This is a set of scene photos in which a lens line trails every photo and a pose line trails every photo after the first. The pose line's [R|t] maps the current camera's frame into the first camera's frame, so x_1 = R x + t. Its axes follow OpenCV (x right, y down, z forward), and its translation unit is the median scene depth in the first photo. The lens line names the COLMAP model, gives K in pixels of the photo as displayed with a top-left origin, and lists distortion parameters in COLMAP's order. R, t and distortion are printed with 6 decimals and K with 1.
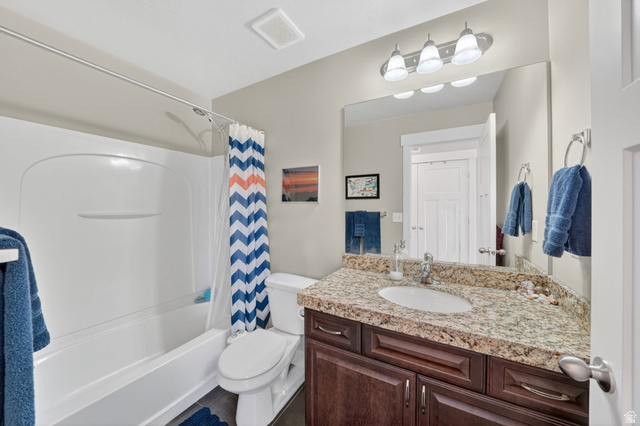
lens RADIAL K [[232.3, 0, 319.2], [0, 232.3, 210.4], [0, 0, 1]] dist [-0.014839, 0.000047]
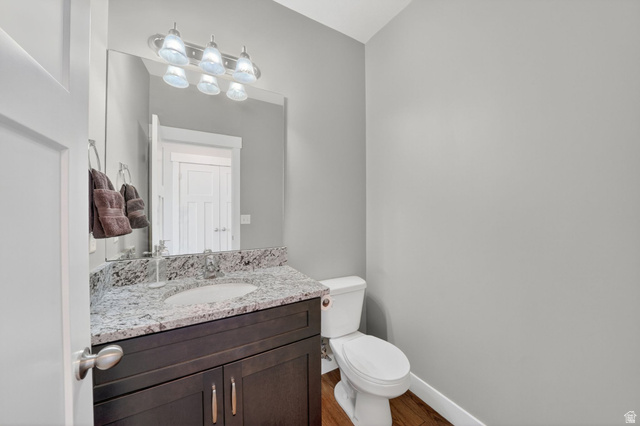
lens RADIAL K [[232.3, 0, 319.2], [0, 232.3, 210.4], [0, 0, 1]] dist [-0.014839, 0.000047]
pose [[0.520809, -0.006488, 0.853649, -0.099821], [0.008870, 0.999958, 0.002188, 0.000937], [-0.853627, 0.006432, 0.520845, 0.056372]]
